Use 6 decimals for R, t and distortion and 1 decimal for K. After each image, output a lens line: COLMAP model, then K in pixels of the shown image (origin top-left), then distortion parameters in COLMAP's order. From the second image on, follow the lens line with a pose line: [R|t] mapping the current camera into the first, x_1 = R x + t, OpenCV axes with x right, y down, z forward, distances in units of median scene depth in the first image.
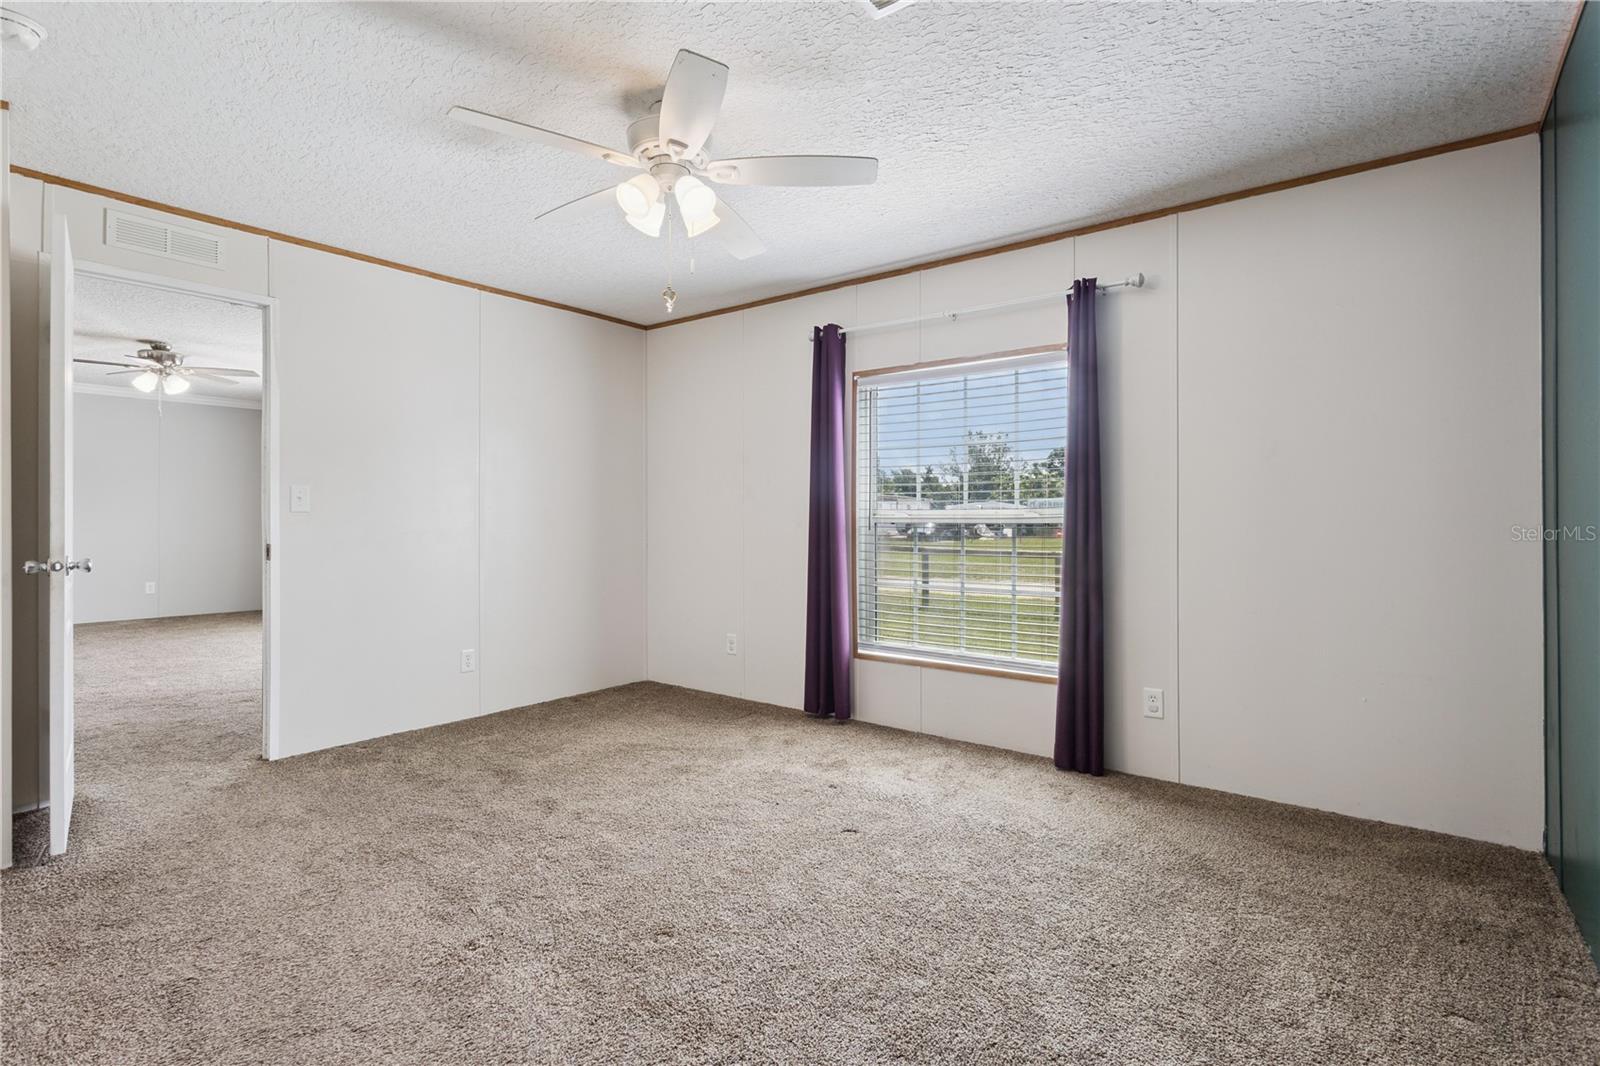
lens RADIAL K [[772.0, 0, 804.1], [0, 772.0, 510.4], [0, 0, 1]] dist [0.003520, 0.001195]
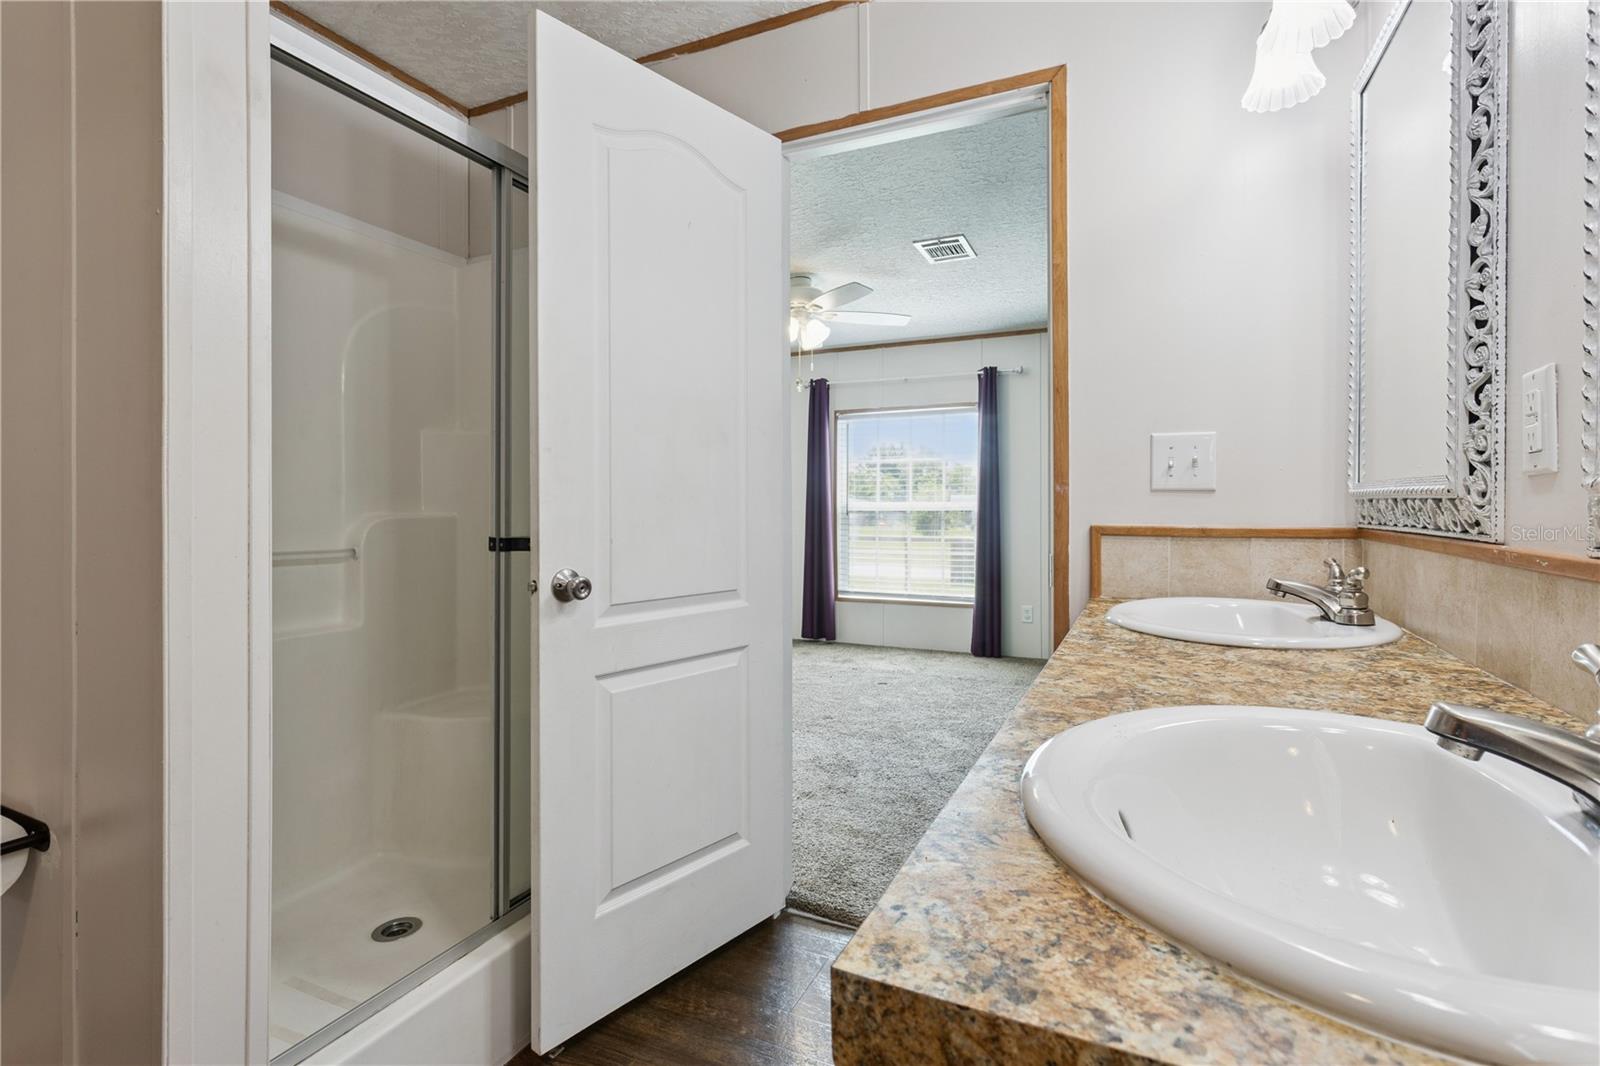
lens RADIAL K [[772.0, 0, 786.4], [0, 772.0, 493.8], [0, 0, 1]] dist [0.003520, 0.001195]
pose [[0.976661, 0.008282, 0.214628, -0.397713], [-0.006164, 0.999926, -0.010536, -0.000768], [-0.214699, 0.008967, 0.976639, -0.507898]]
